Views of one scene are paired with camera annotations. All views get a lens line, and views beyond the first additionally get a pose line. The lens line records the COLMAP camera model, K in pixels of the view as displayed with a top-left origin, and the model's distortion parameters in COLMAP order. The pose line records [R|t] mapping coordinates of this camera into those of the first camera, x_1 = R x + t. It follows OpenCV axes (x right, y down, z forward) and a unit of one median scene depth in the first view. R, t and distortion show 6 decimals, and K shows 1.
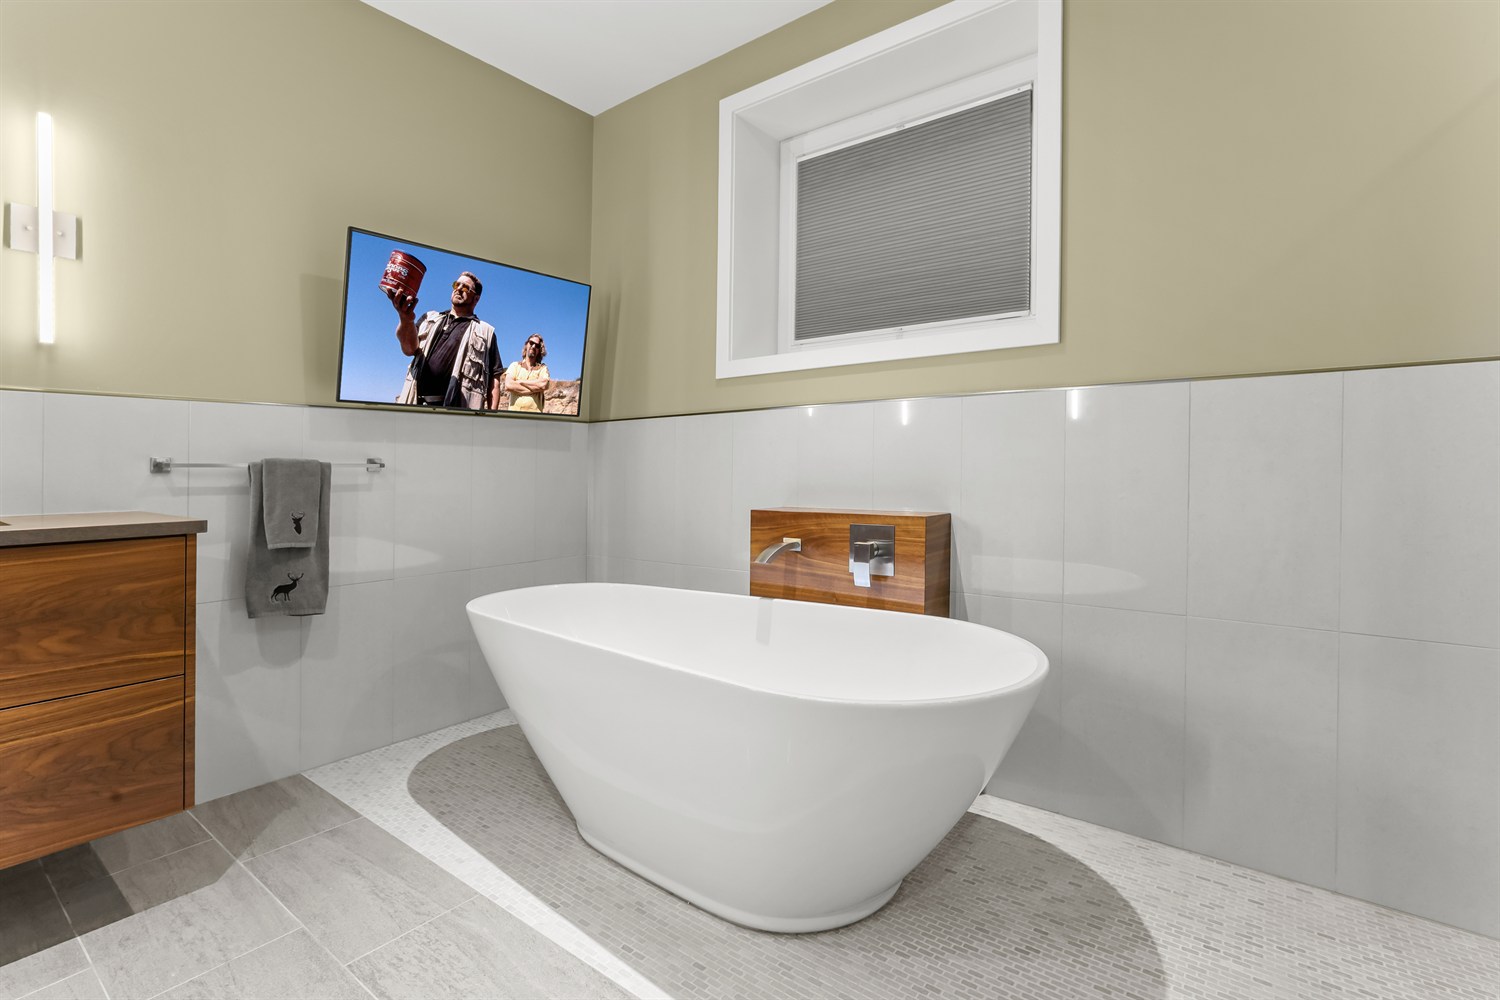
lens RADIAL K [[699.5, 0, 753.9], [0, 699.5, 455.8], [0, 0, 1]] dist [-0.024762, 0.014613]
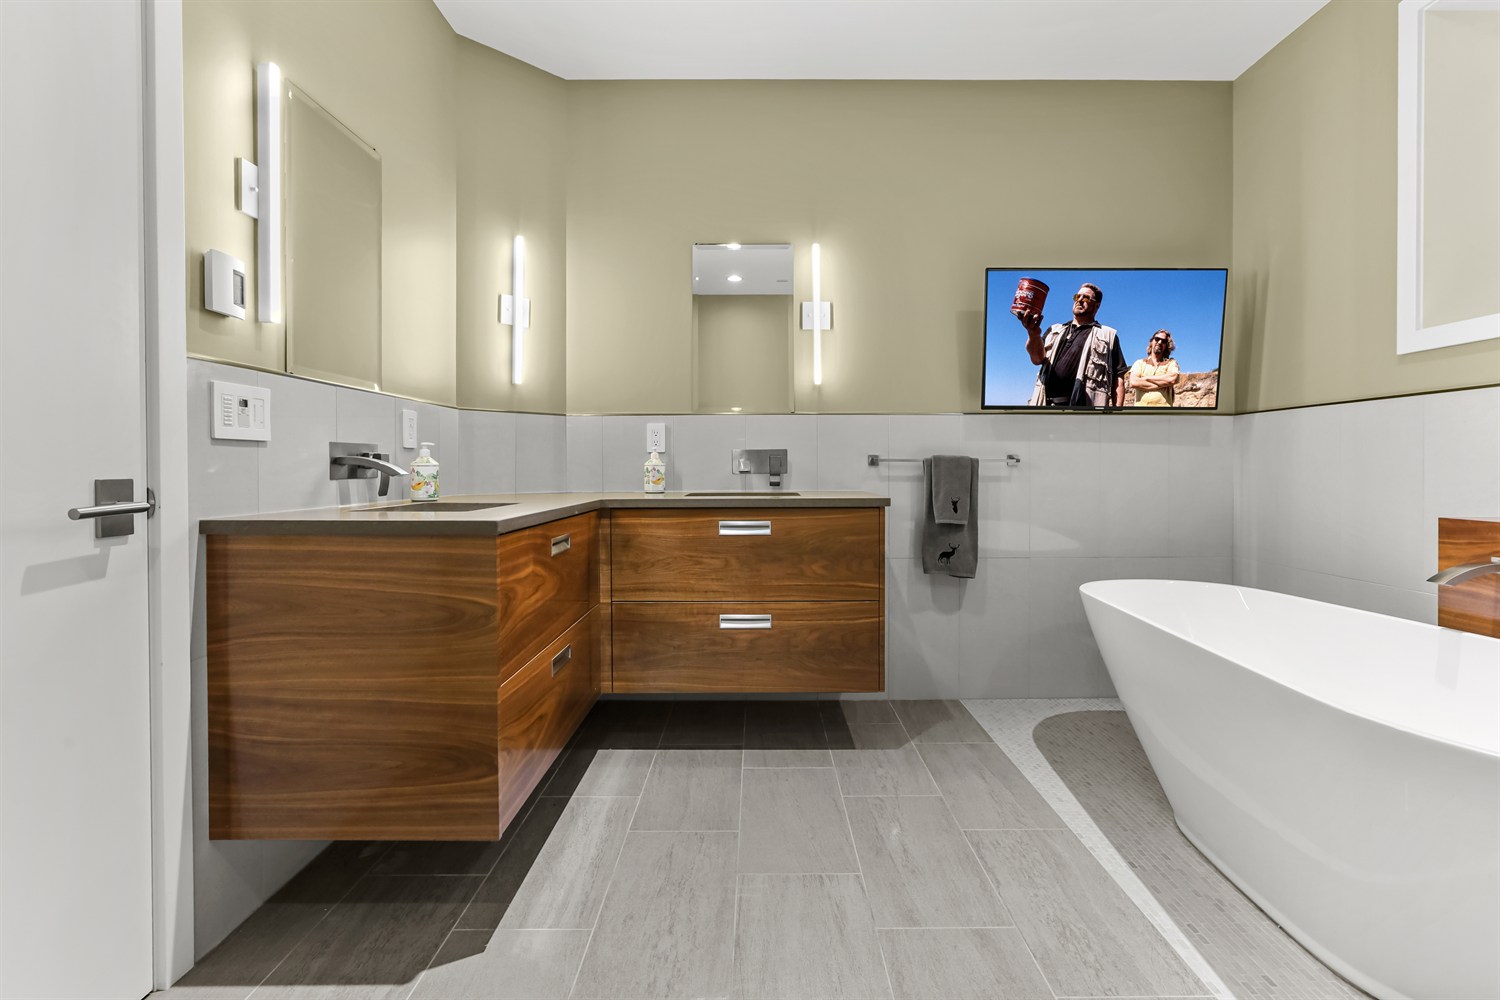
lens RADIAL K [[699.5, 0, 753.9], [0, 699.5, 455.8], [0, 0, 1]] dist [-0.024762, 0.014613]
pose [[0.606786, -0.003846, -0.794856, 0.148152], [0.009572, 0.999951, 0.002469, -0.001296], [0.794807, -0.009107, 0.606794, -0.085495]]
